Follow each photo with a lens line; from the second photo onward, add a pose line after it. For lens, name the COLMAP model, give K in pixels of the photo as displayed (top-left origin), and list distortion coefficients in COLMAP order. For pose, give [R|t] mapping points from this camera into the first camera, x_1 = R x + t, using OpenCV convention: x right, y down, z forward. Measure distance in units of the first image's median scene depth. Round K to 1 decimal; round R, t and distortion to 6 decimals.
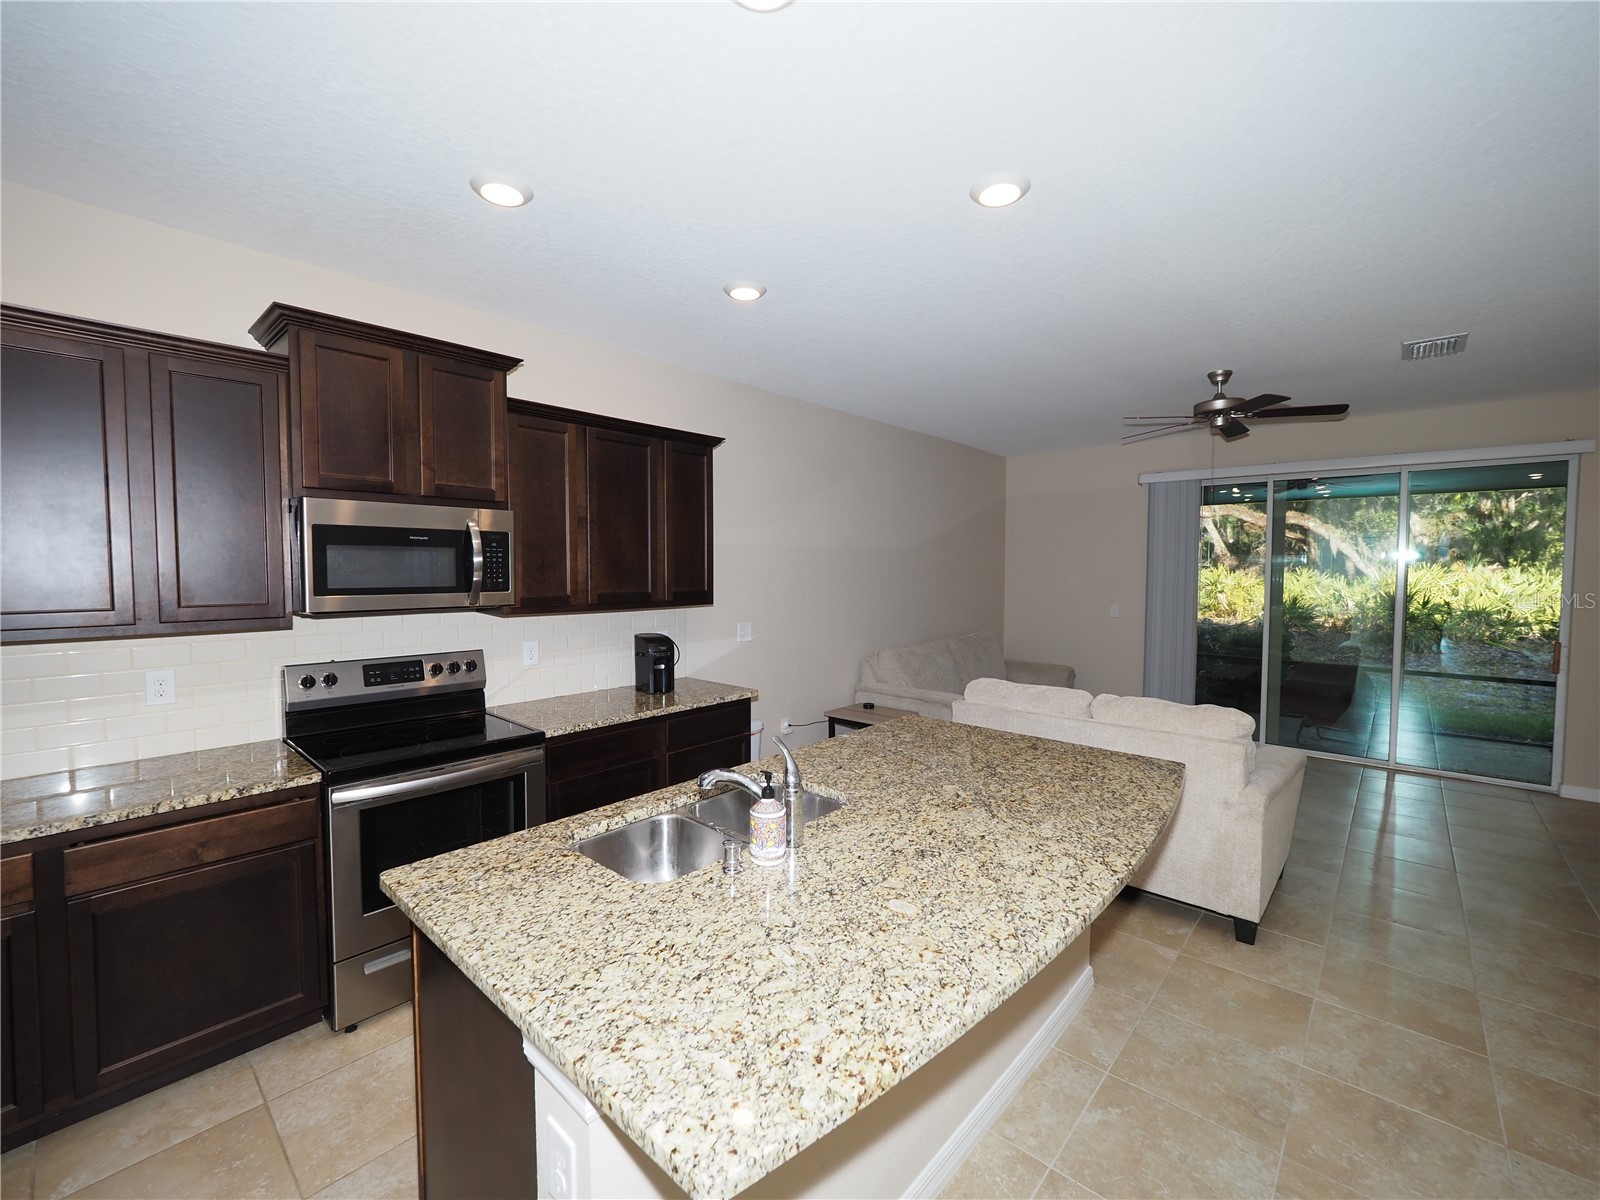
lens RADIAL K [[671.2, 0, 792.6], [0, 671.2, 595.5], [0, 0, 1]] dist [-0.009647, 0.000364]
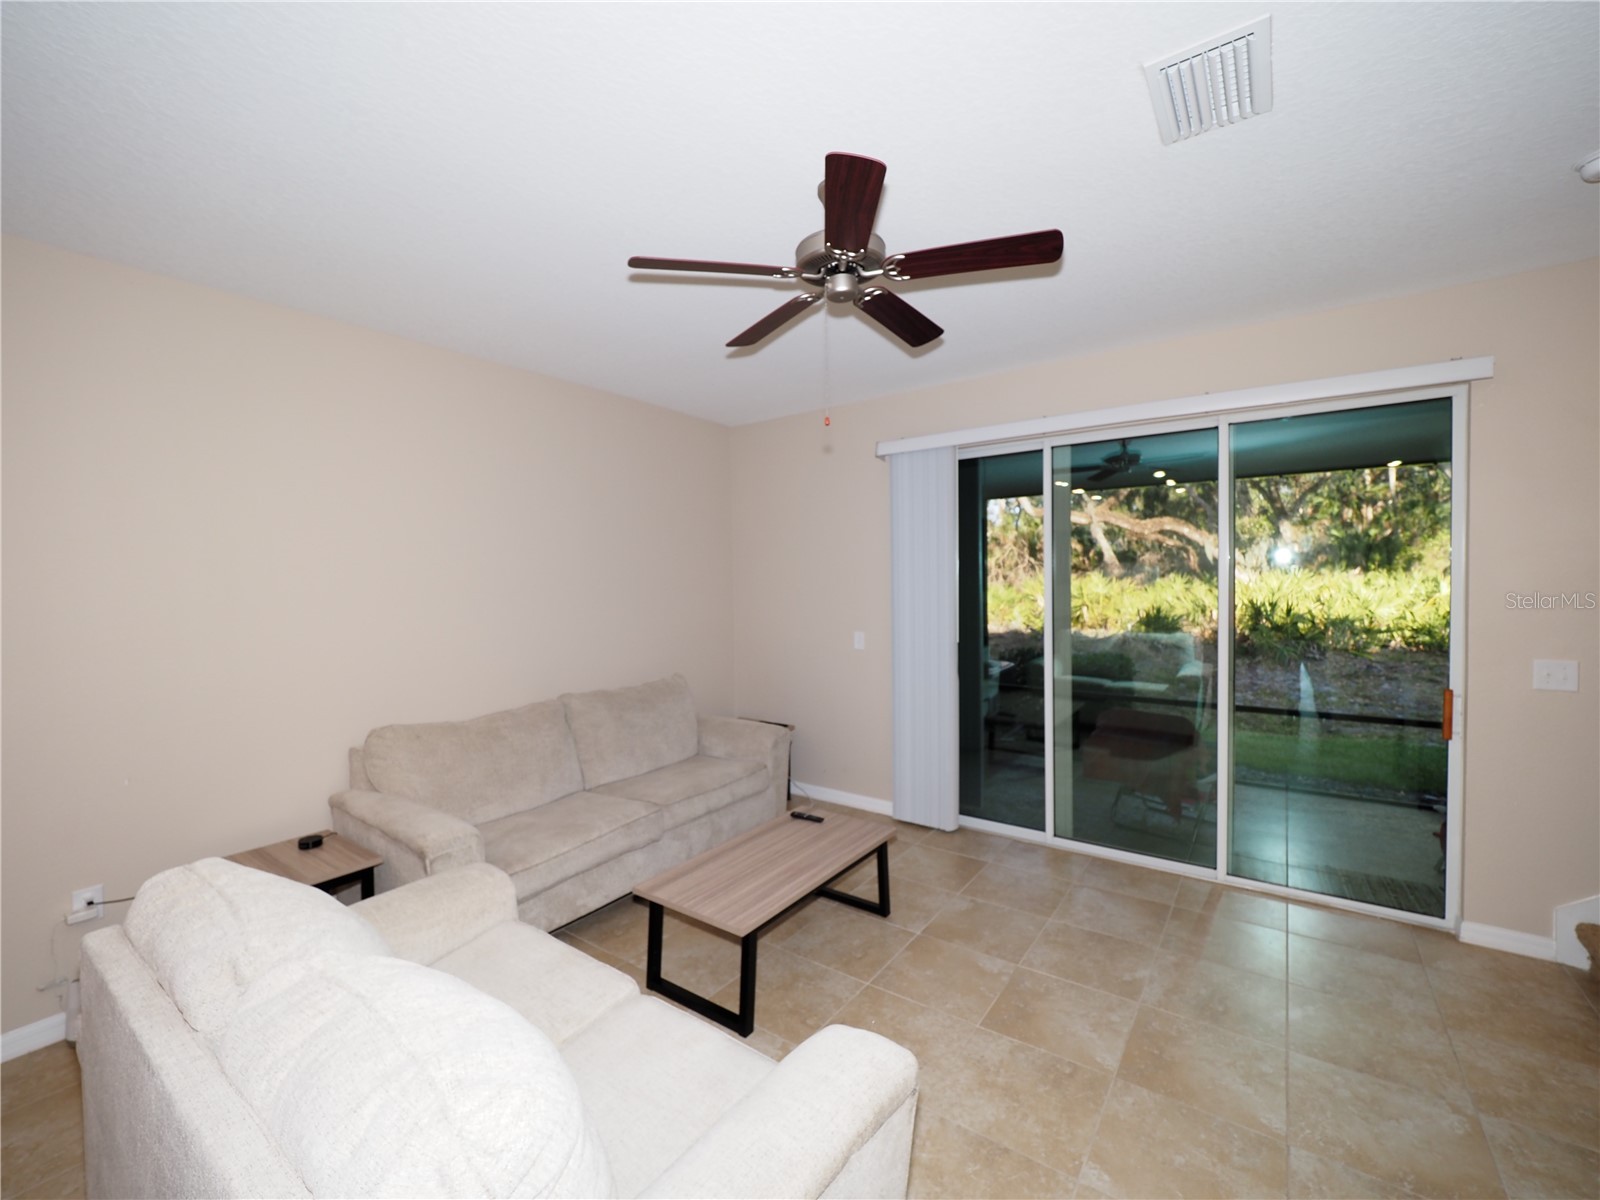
lens RADIAL K [[671.2, 0, 805.5], [0, 671.2, 598.9], [0, 0, 1]] dist [-0.009647, 0.000364]
pose [[0.992508, -0.018781, 0.120730, 0.779247], [0.020718, 0.999676, -0.014811, -0.025734], [-0.120412, 0.017202, 0.992575, 0.728820]]
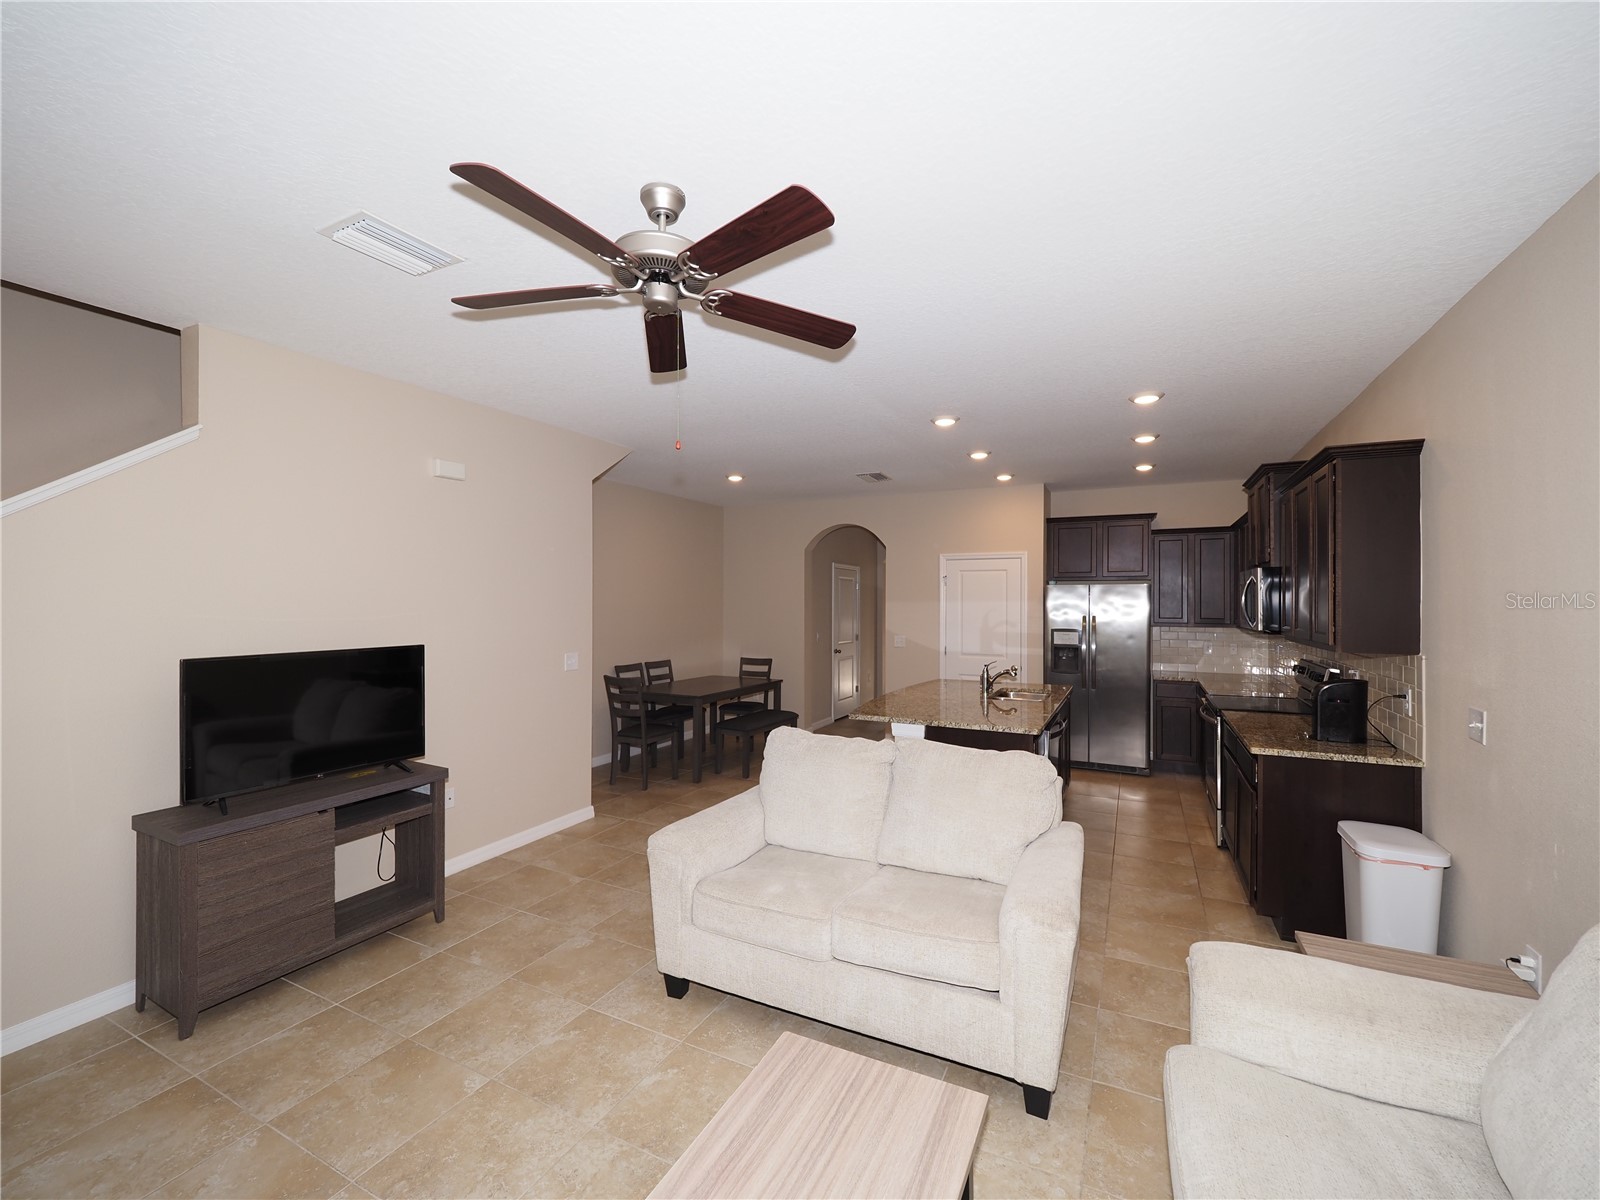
lens RADIAL K [[671.2, 0, 795.8], [0, 671.2, 599.9], [0, 0, 1]] dist [-0.009647, 0.000364]
pose [[-0.963071, -0.004904, -0.269204, 0.957059], [-0.016139, 0.999088, 0.039537, -0.096858], [0.268764, 0.042421, -0.962271, 2.124895]]
